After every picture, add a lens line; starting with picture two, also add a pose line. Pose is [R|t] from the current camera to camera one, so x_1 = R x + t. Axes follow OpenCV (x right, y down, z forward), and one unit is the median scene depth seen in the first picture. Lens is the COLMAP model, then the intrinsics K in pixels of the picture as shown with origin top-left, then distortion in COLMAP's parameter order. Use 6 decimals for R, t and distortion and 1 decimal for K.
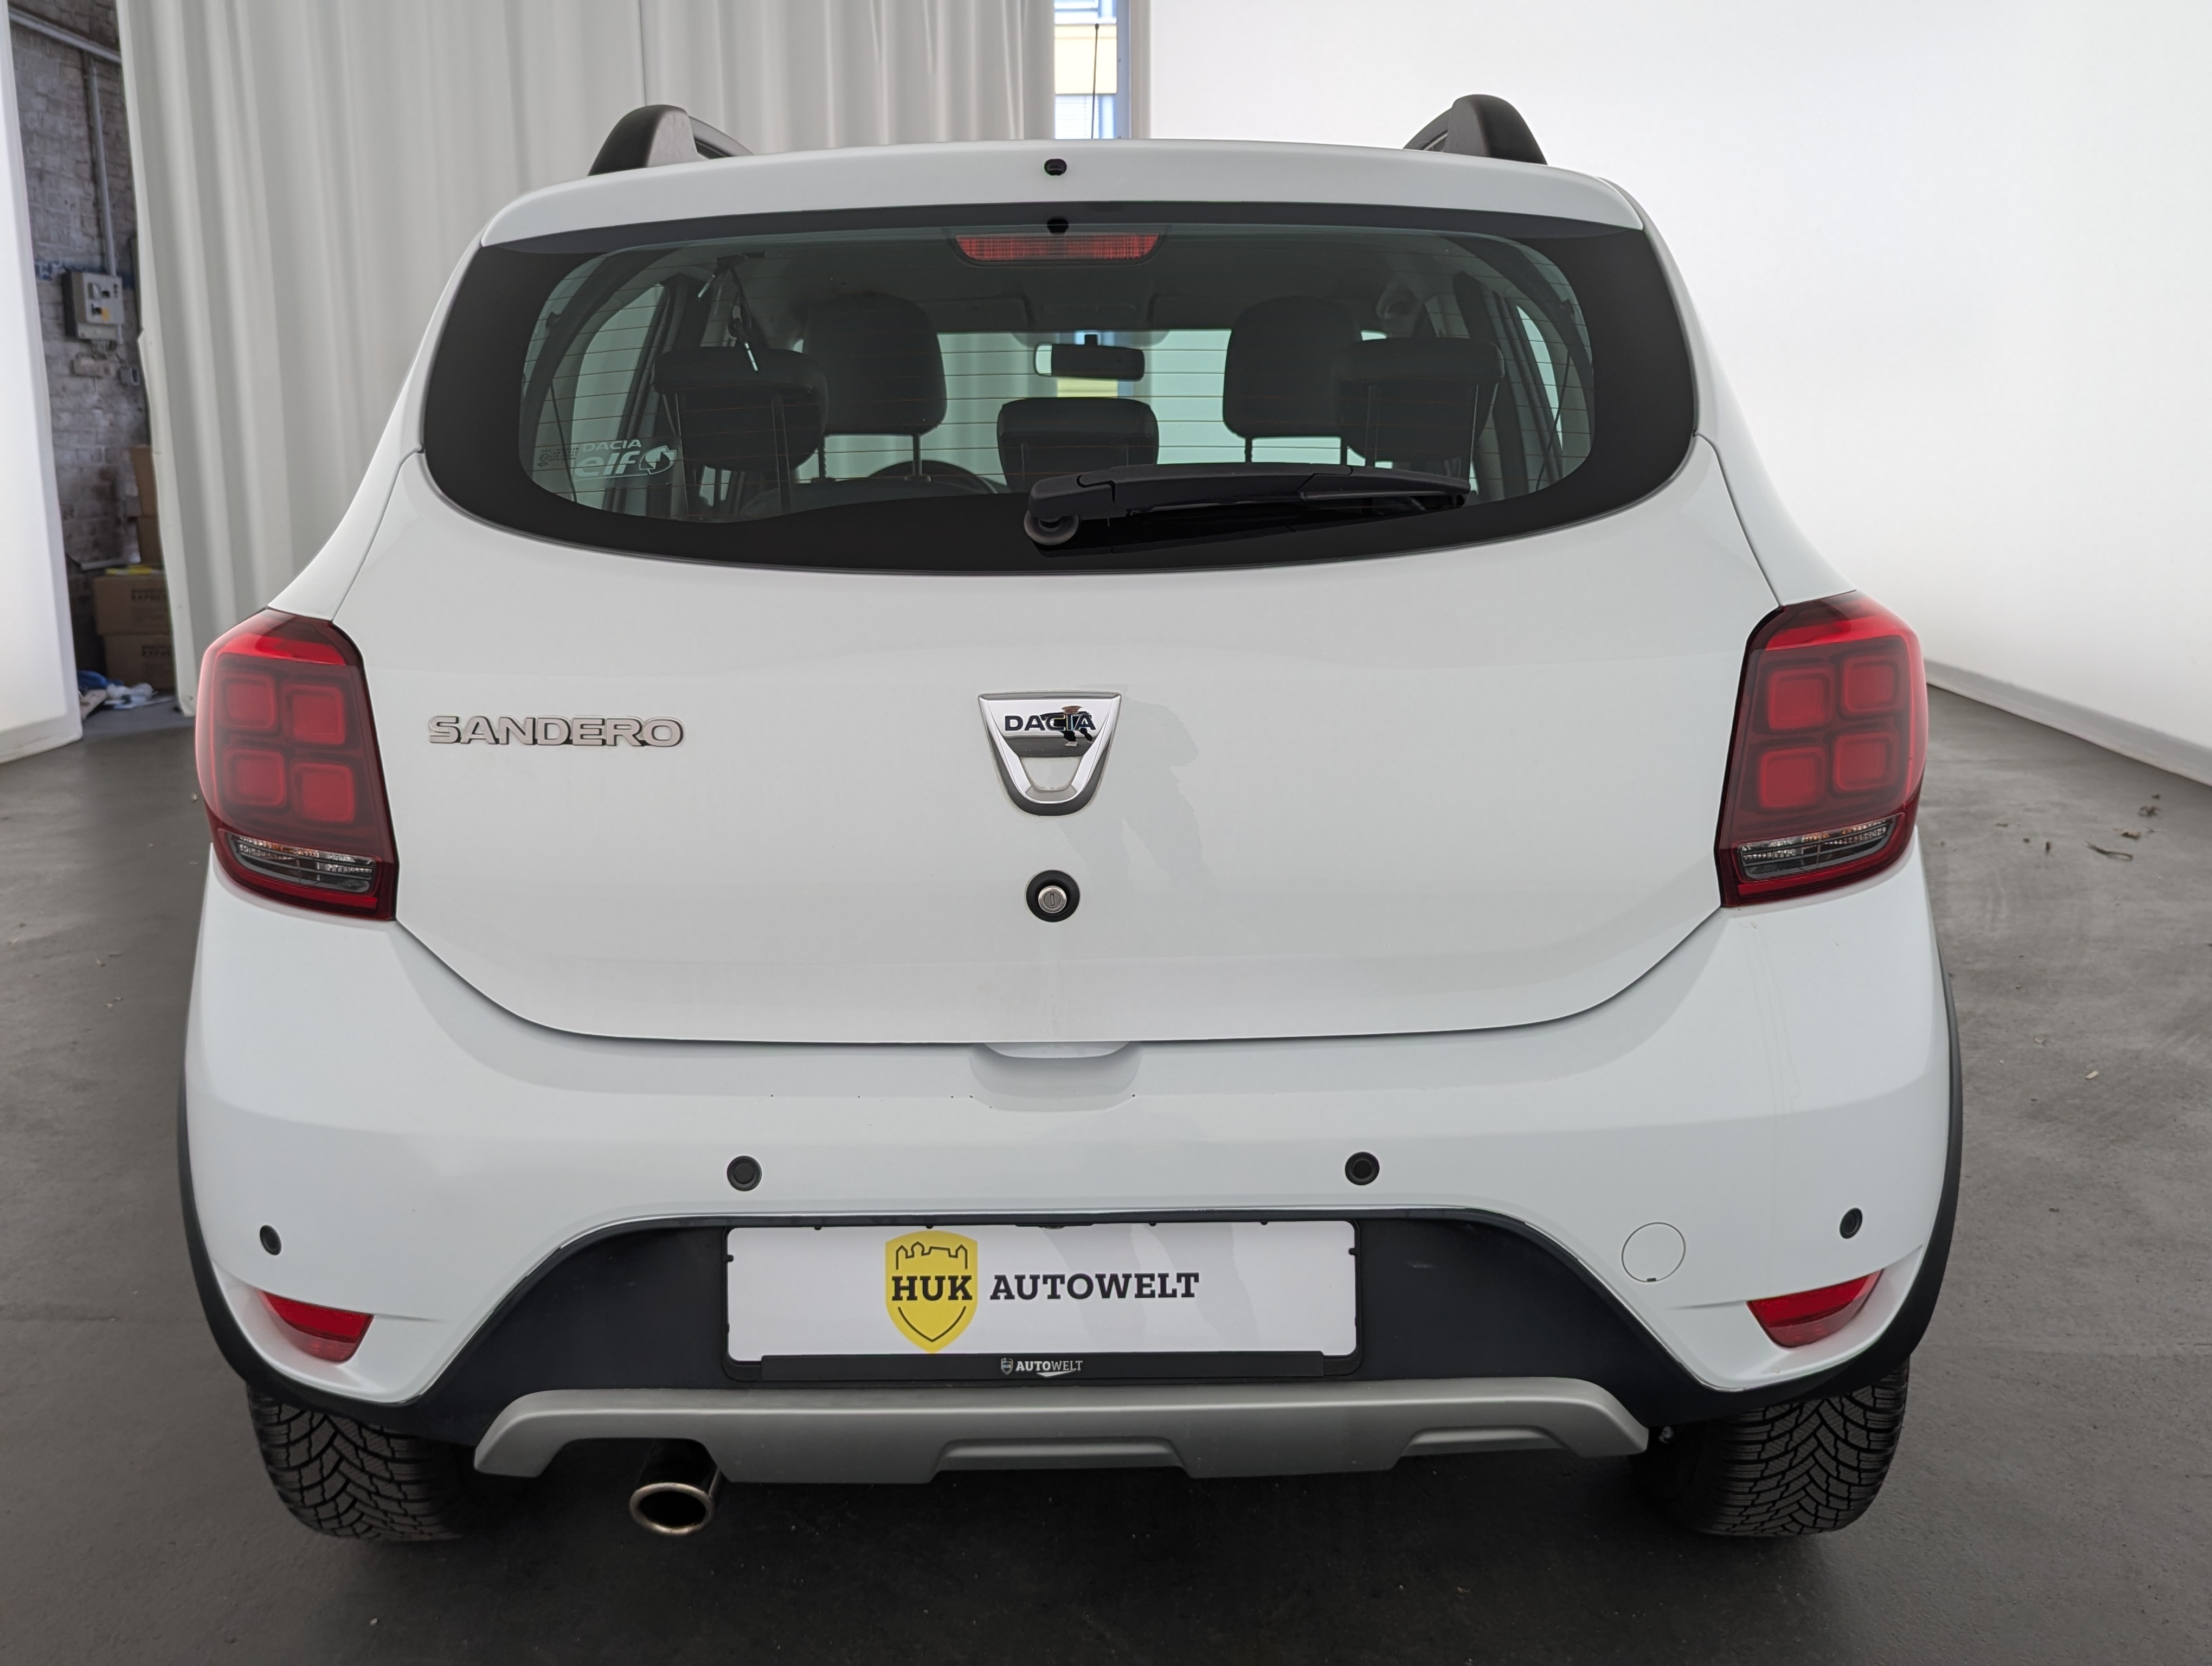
lens RADIAL K [[1982.2, 0, 1105.5], [0, 1982.2, 816.6], [0, 0, 1]] dist [0.087635, -0.119052]
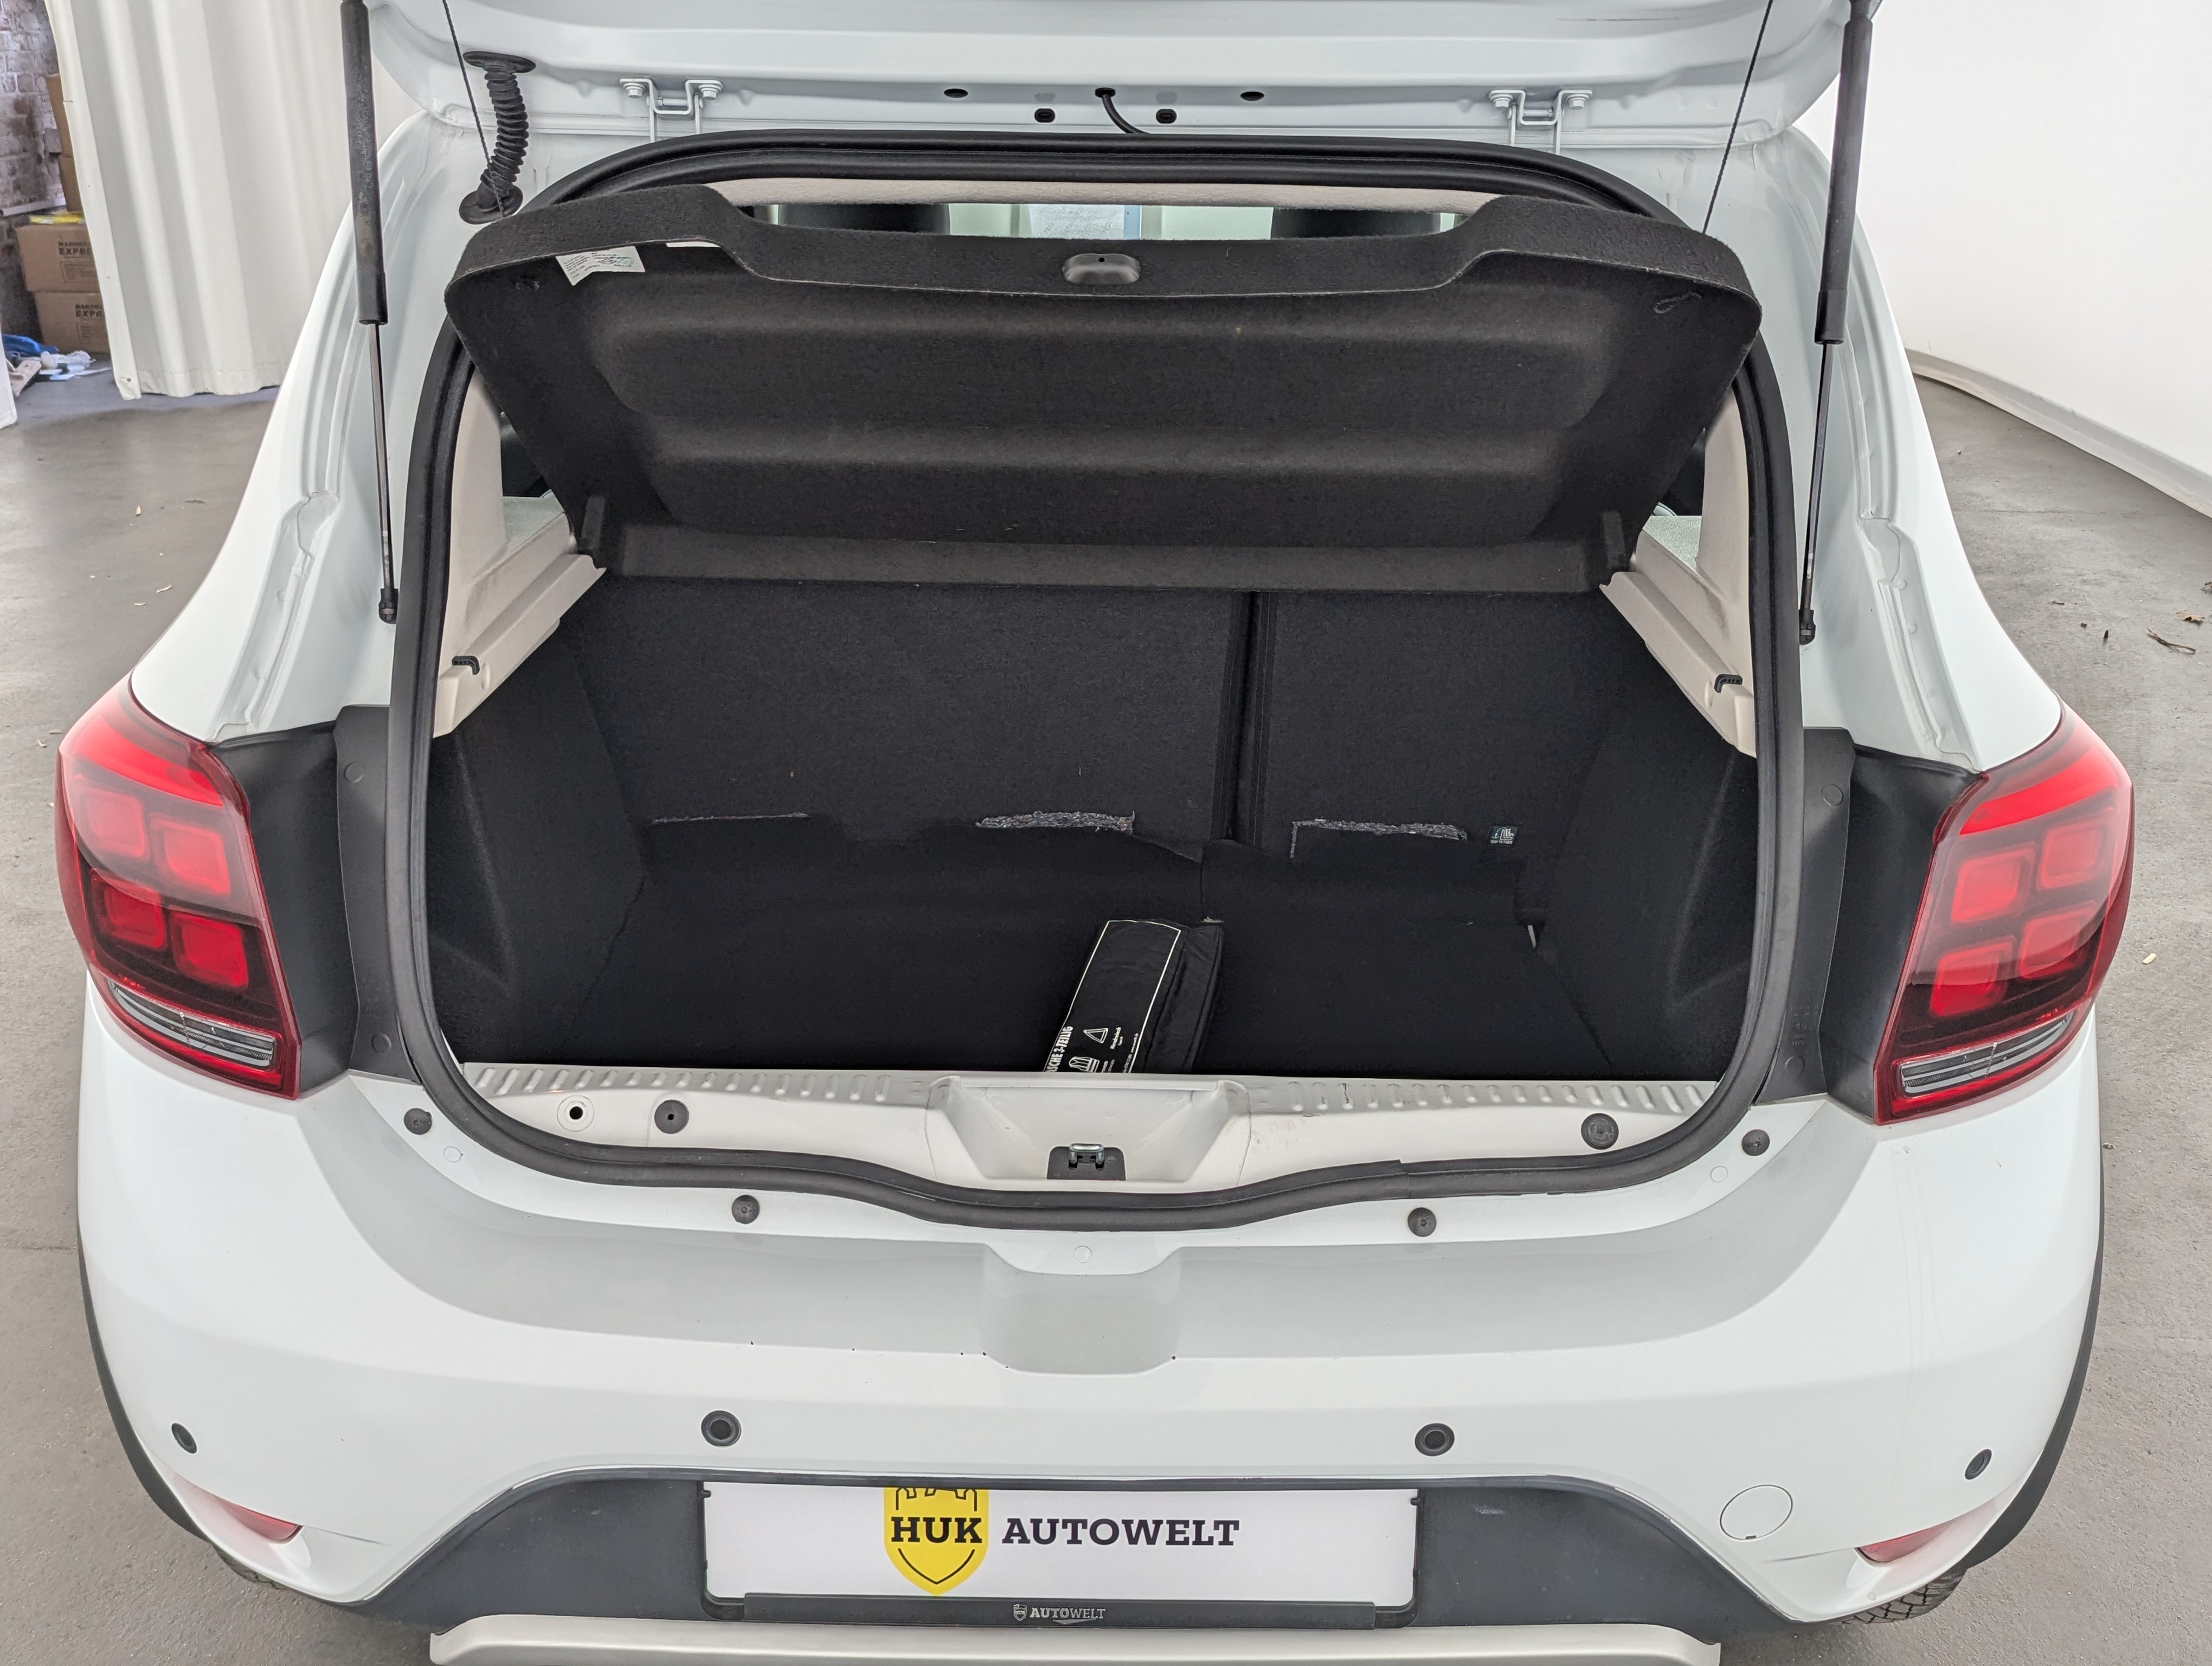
lens RADIAL K [[1998.6, 0, 1106.9], [0, 1998.6, 933.0], [0, 0, 1]] dist [0.088700, -0.103051]
pose [[0.999702, 0.023166, 0.007641, -0.024570], [-0.024272, 0.975904, 0.216847, -0.216812], [-0.002434, -0.216968, 0.976176, 0.185821]]
